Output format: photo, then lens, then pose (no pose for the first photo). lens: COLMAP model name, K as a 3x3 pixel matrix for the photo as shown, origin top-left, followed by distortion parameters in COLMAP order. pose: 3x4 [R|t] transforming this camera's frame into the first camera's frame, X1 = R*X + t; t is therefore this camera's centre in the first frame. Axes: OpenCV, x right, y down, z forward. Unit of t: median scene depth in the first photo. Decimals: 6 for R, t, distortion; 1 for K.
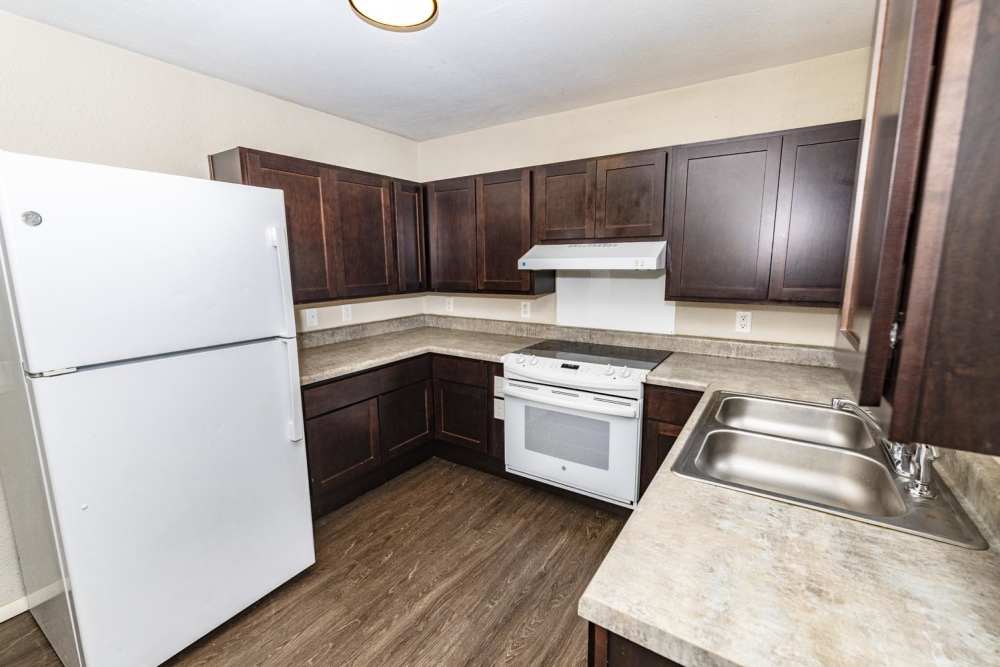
lens RADIAL K [[431.0, 0, 501.7], [0, 431.0, 333.3], [0, 0, 1]] dist [0.002317, -0.001807]
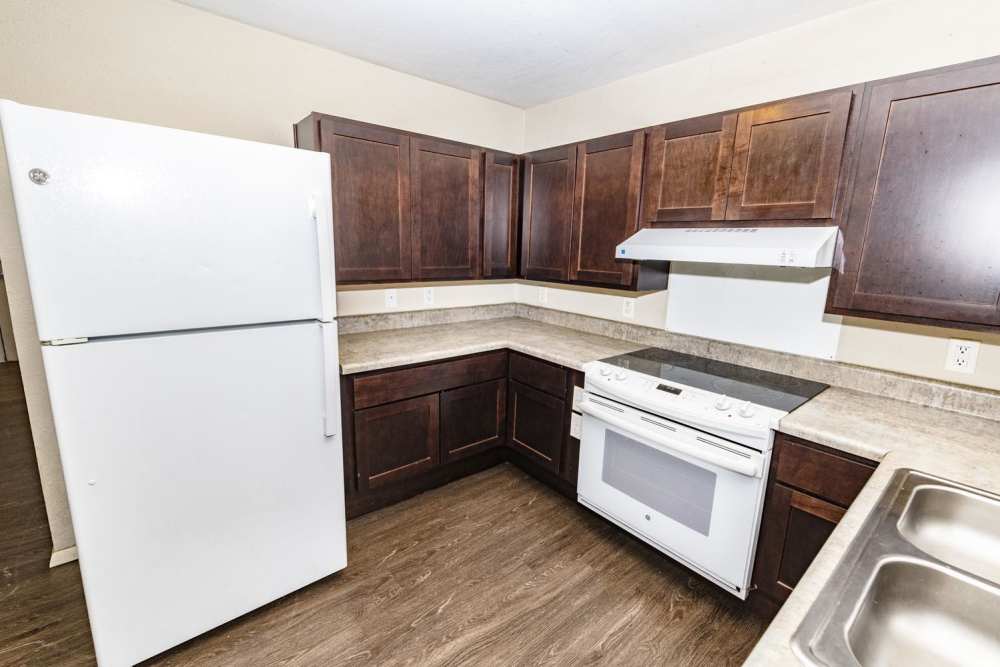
lens RADIAL K [[431.0, 0, 501.0], [0, 431.0, 330.8], [0, 0, 1]] dist [0.002317, -0.001807]
pose [[0.955363, 0.095236, -0.279663, 0.076927], [-0.087857, 0.995376, 0.038832, -0.028176], [0.282068, -0.012529, 0.959313, 0.185983]]
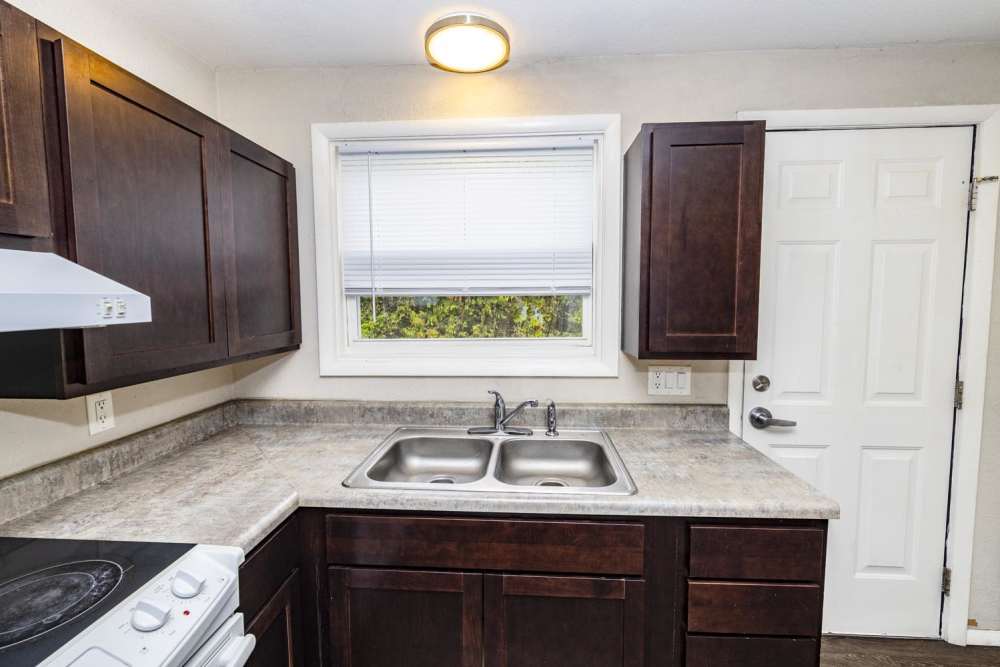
lens RADIAL K [[431.0, 0, 500.4], [0, 431.0, 330.3], [0, 0, 1]] dist [0.002317, -0.001807]
pose [[-0.493822, -0.055377, 0.867798, -0.167612], [0.148398, 0.977963, 0.146853, -0.135348], [-0.856807, 0.201299, -0.474721, 0.812431]]
